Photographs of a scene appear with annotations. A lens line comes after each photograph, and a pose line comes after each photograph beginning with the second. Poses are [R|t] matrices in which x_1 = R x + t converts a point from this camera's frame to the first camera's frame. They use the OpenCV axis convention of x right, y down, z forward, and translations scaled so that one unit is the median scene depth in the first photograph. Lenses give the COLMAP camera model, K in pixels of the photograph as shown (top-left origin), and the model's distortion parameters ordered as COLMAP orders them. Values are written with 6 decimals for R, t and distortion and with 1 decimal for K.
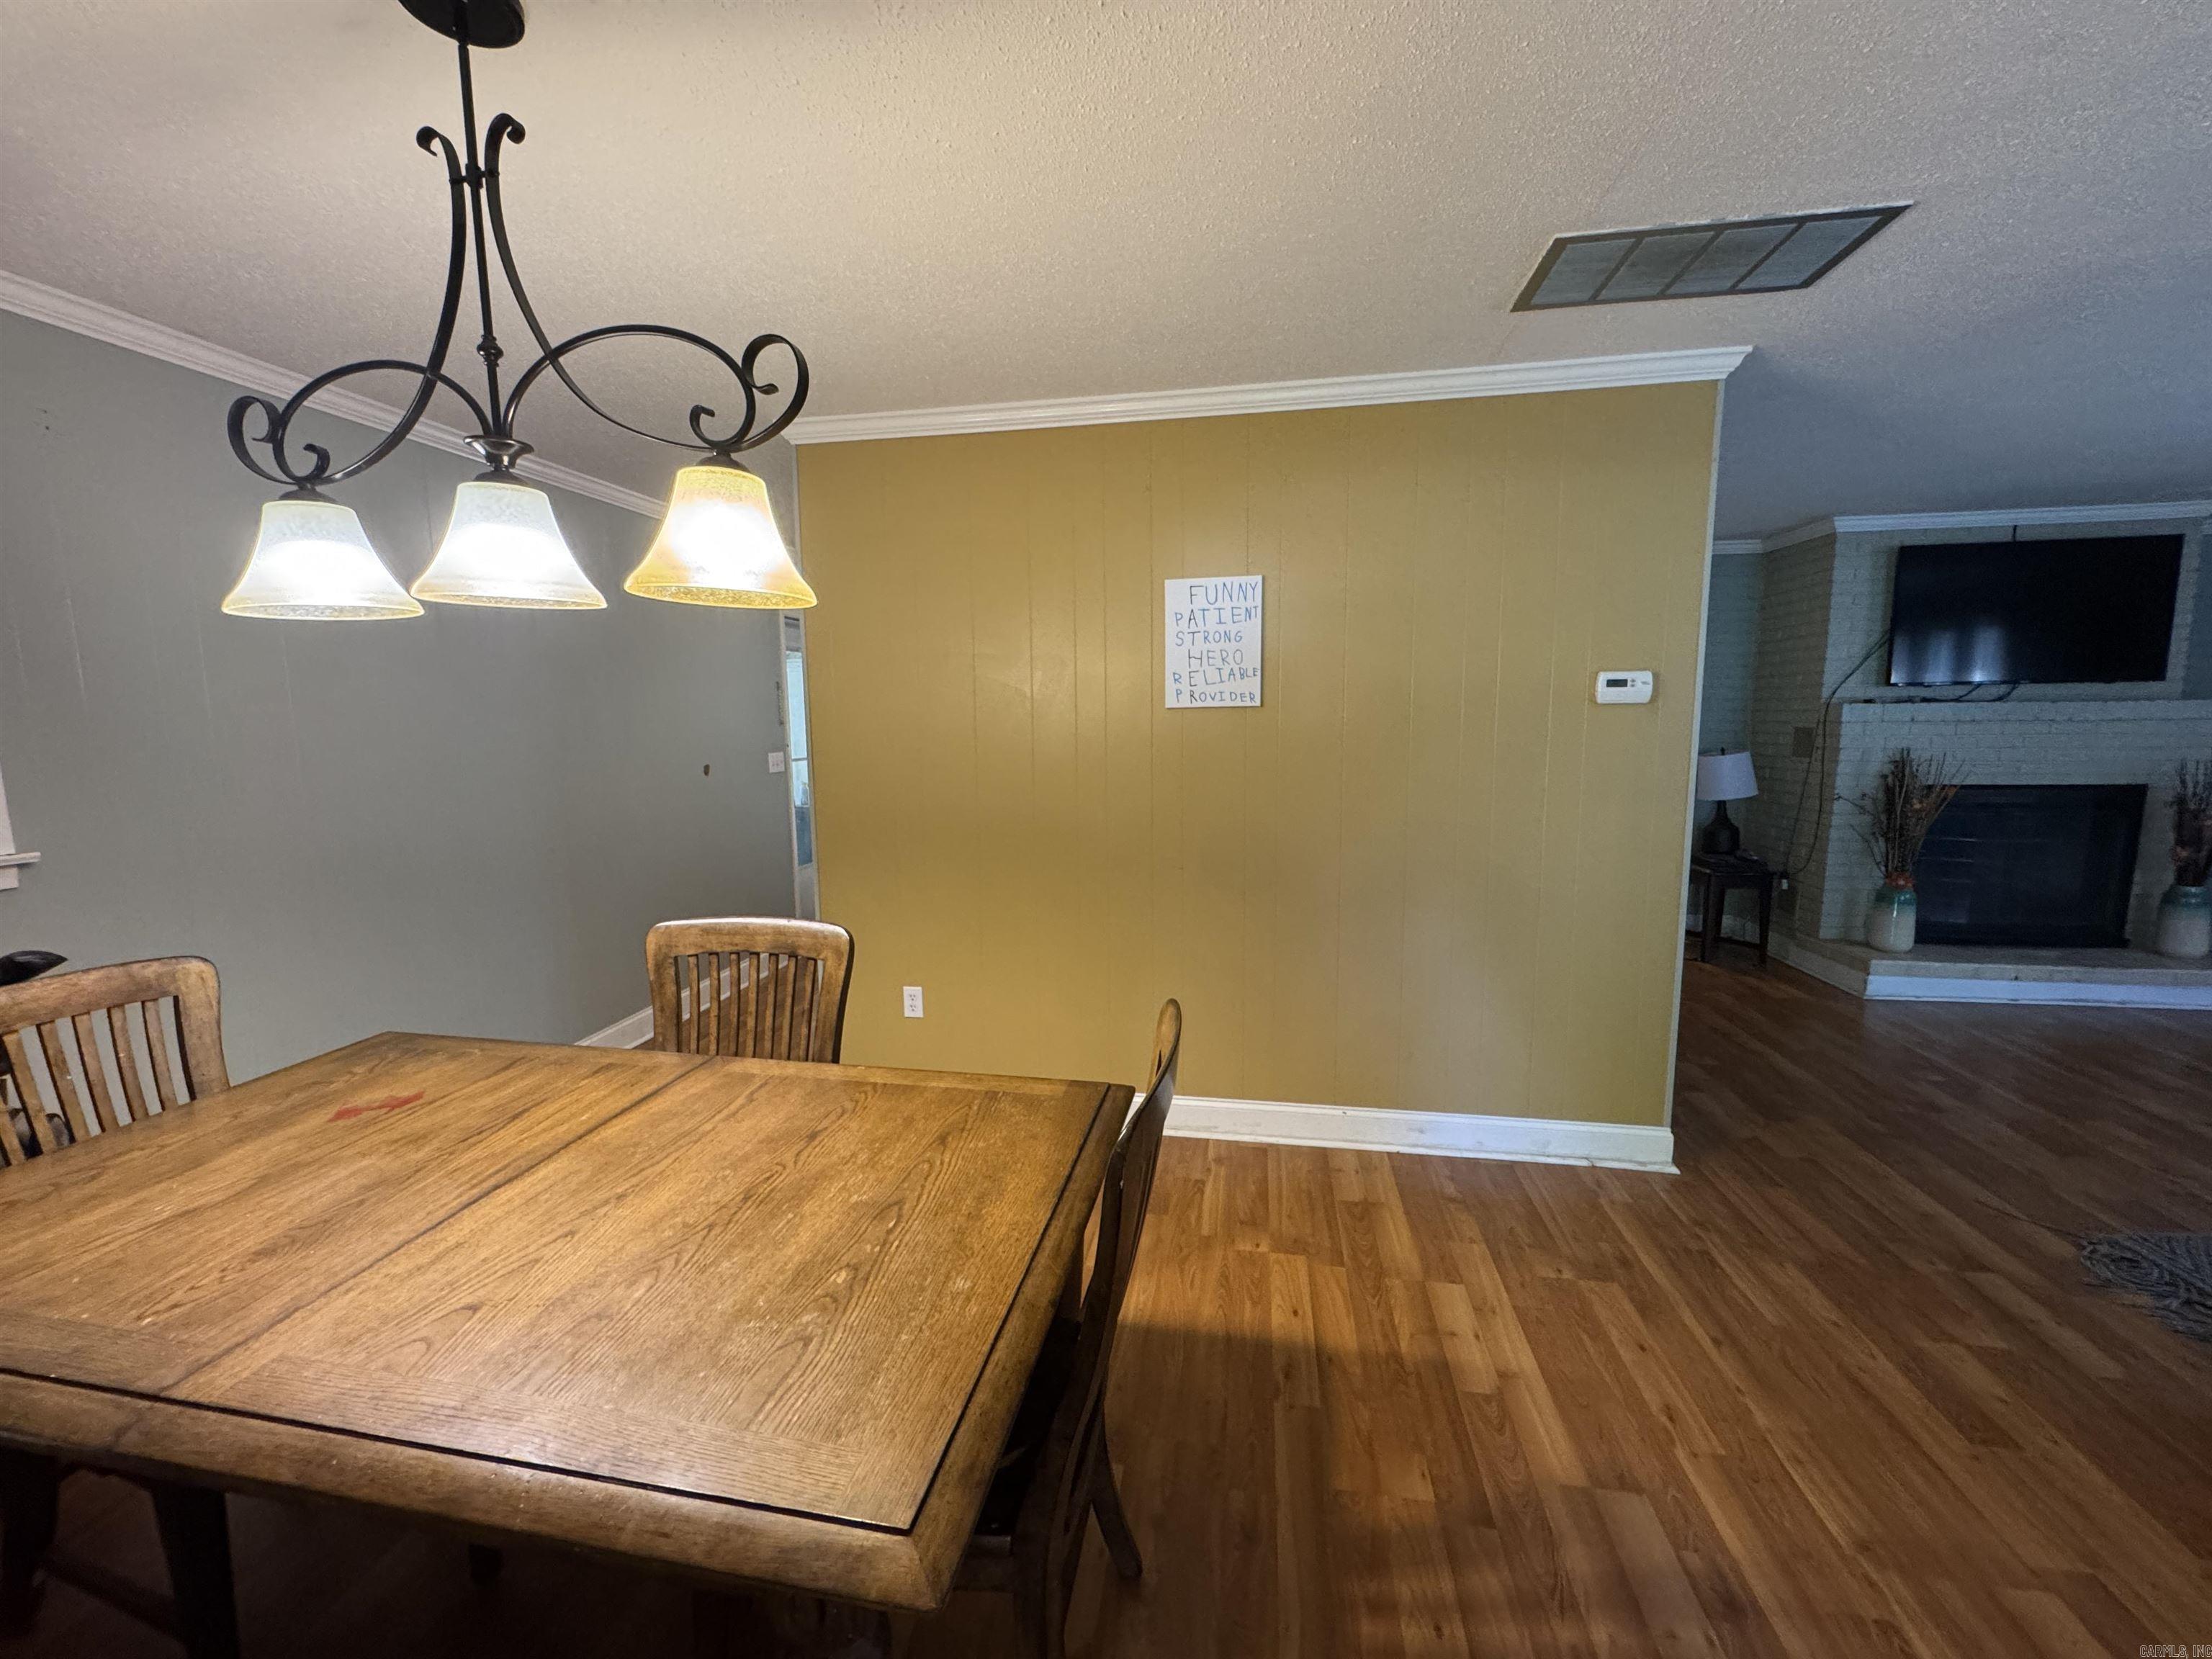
lens RADIAL K [[881.1, 0, 1102.2], [0, 881.1, 830.2], [0, 0, 1]] dist [-0.003985, 0.000085]
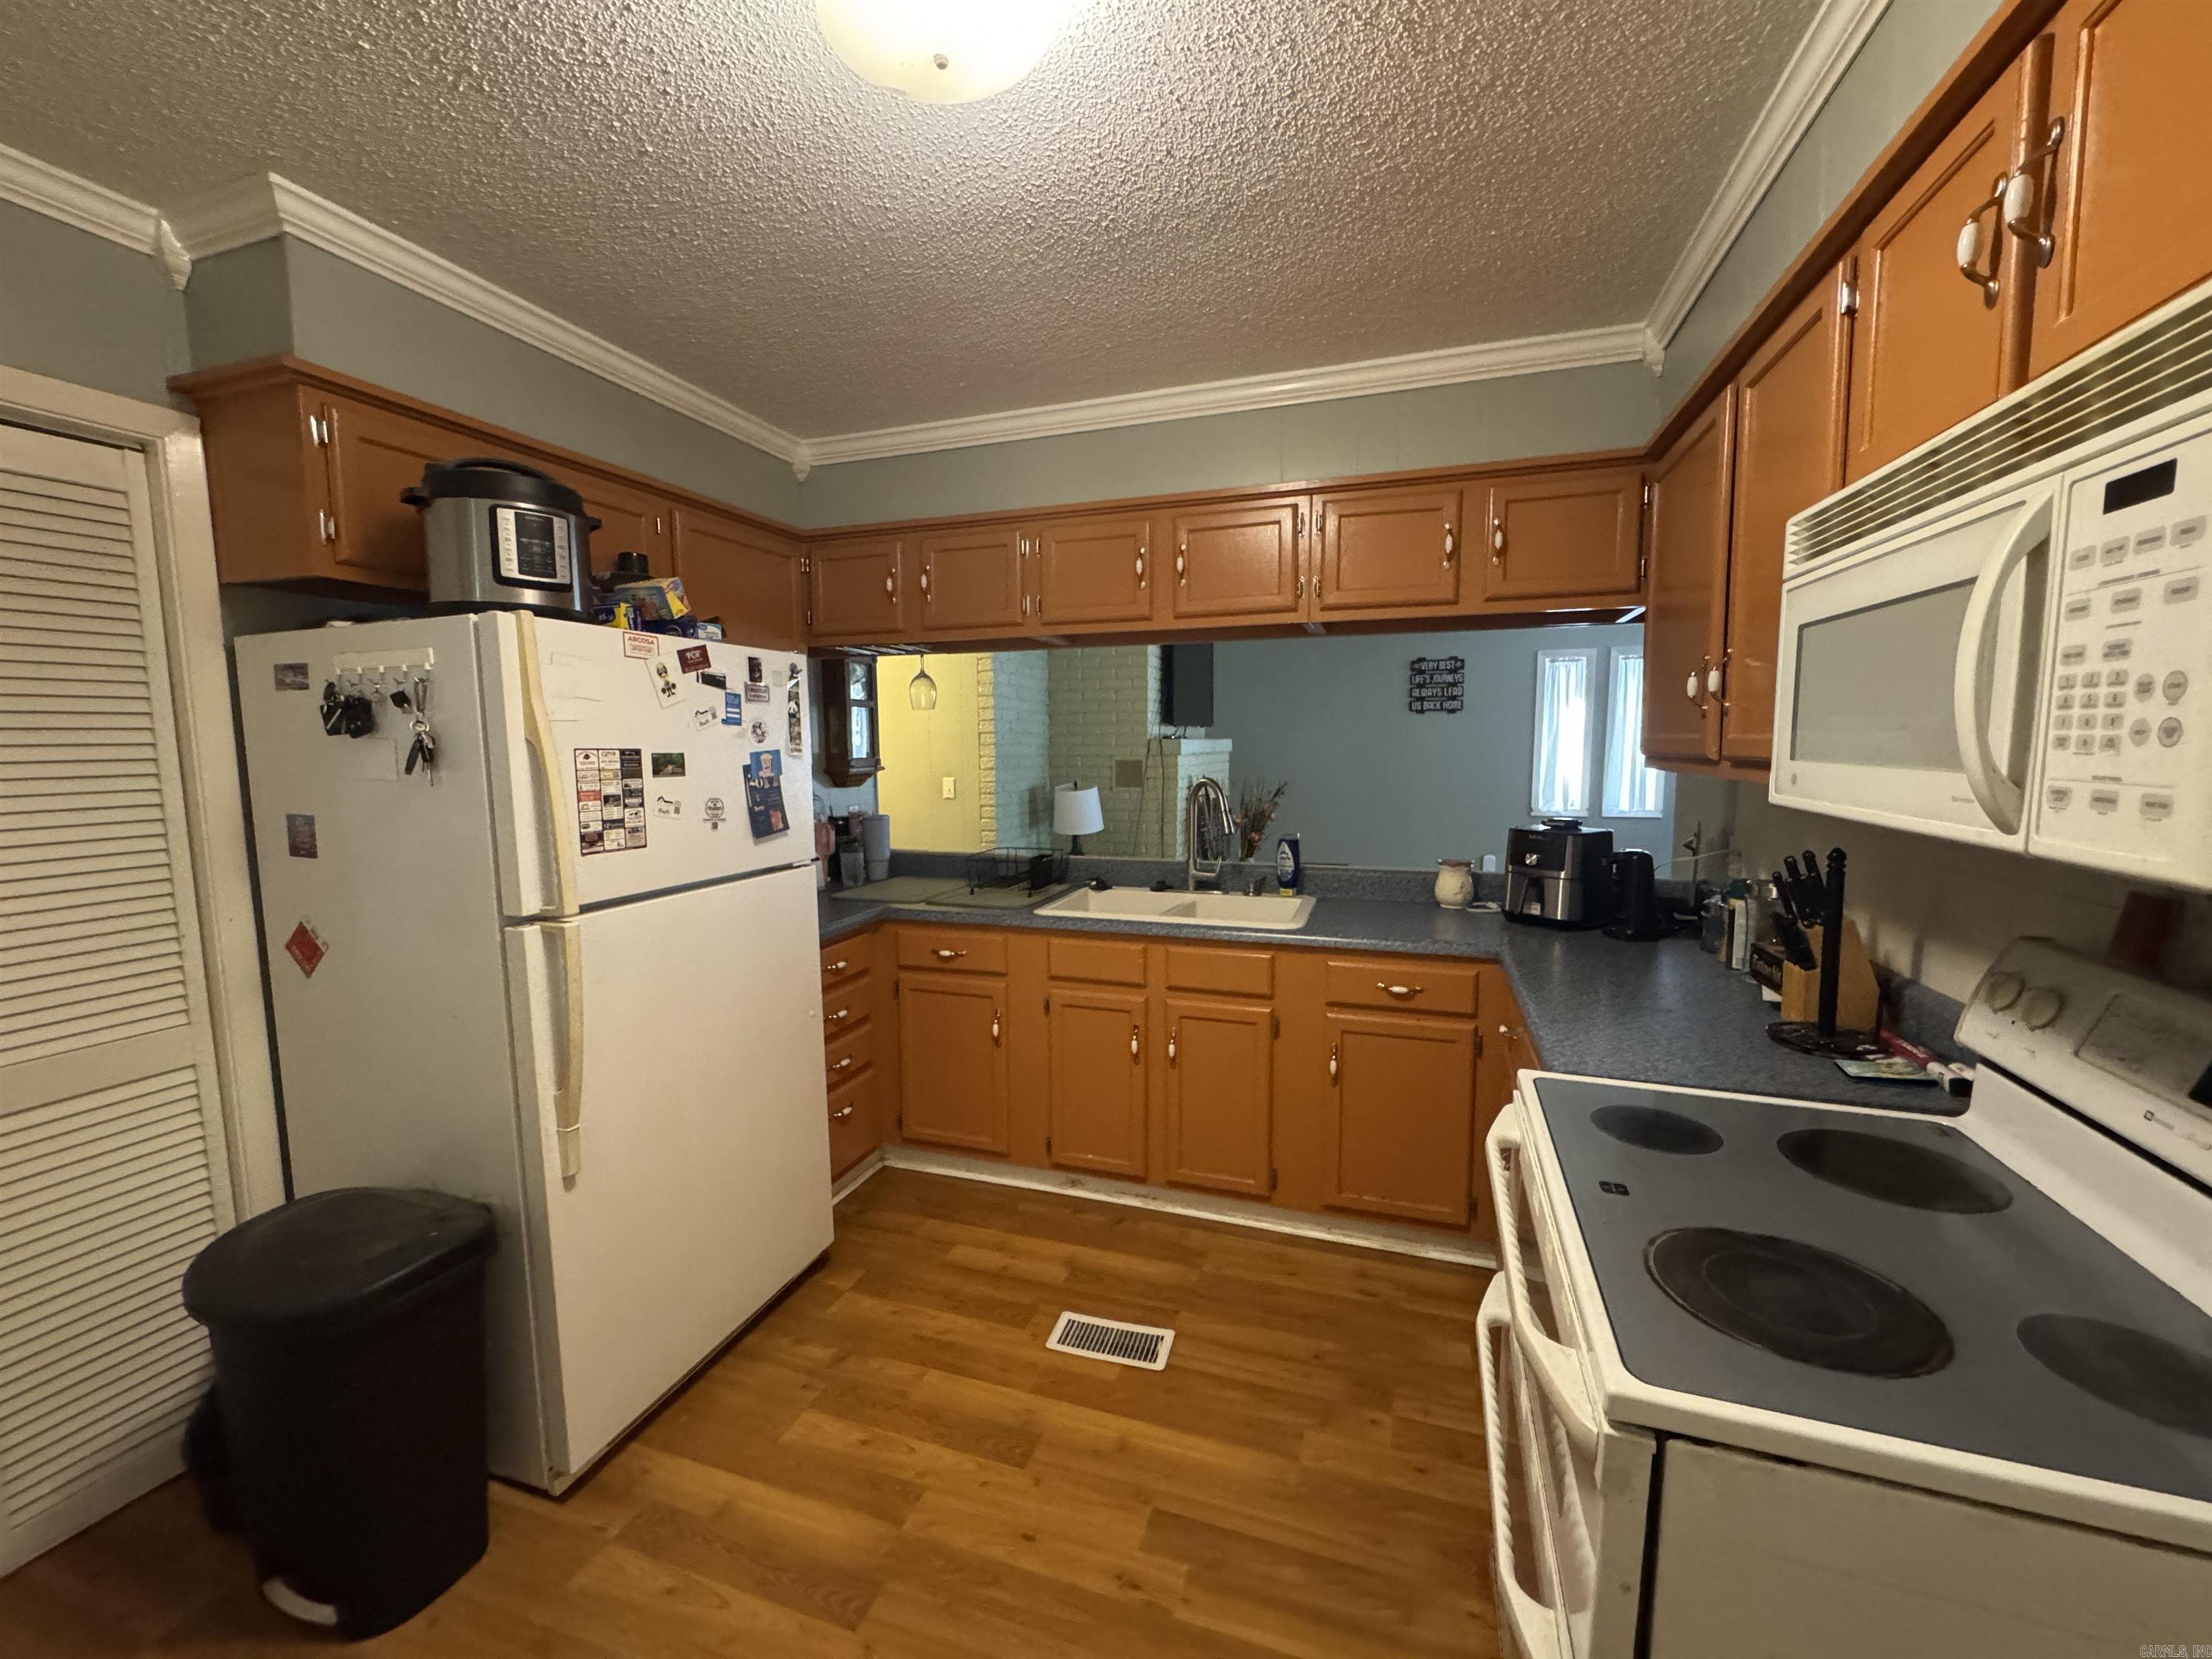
lens RADIAL K [[883.1, 0, 1102.6], [0, 883.1, 828.0], [0, 0, 1]] dist [-0.005057, 0.000435]
pose [[0.161087, -0.085659, 0.983216, -0.540390], [0.133238, 0.988994, 0.064333, -0.190351], [-0.977905, 0.120639, 0.170727, 1.495456]]
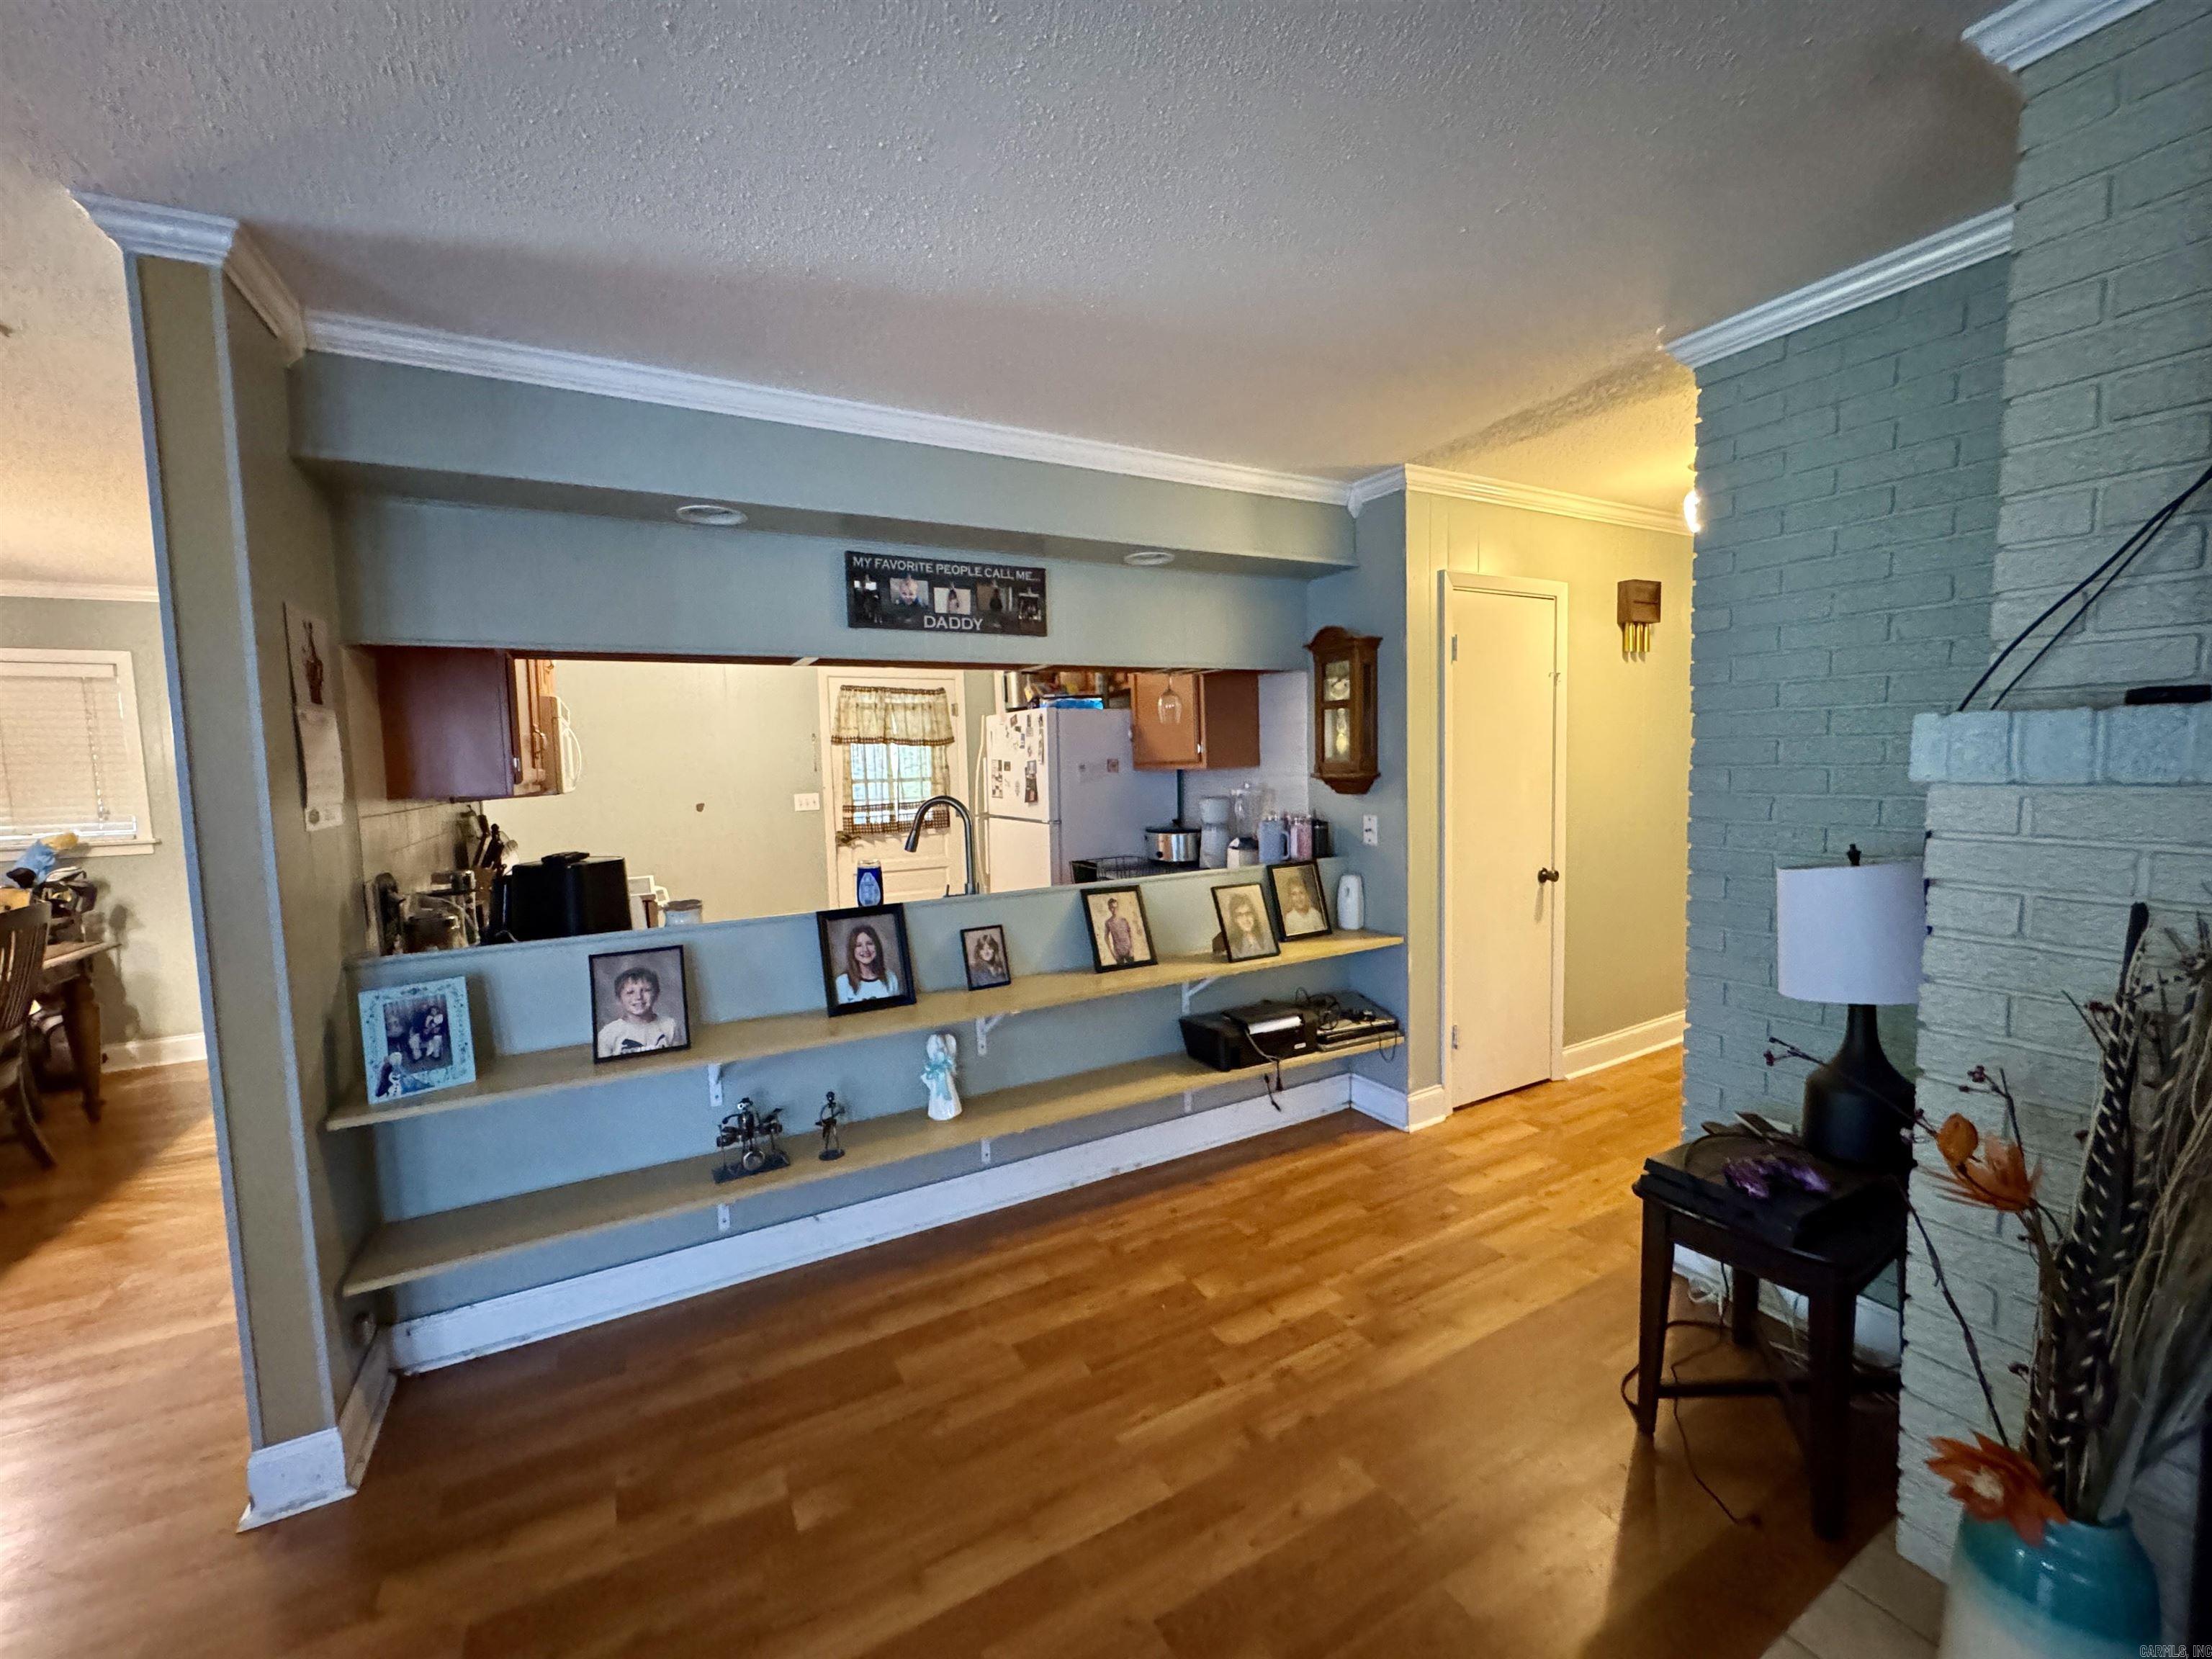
lens RADIAL K [[883.1, 0, 1102.6], [0, 883.1, 828.0], [0, 0, 1]] dist [-0.005057, 0.000435]
pose [[0.621234, 0.055178, -0.781680, 1.470876], [-0.079874, 0.996781, 0.006883, -0.149326], [0.779544, 0.058159, 0.623642, 1.047855]]
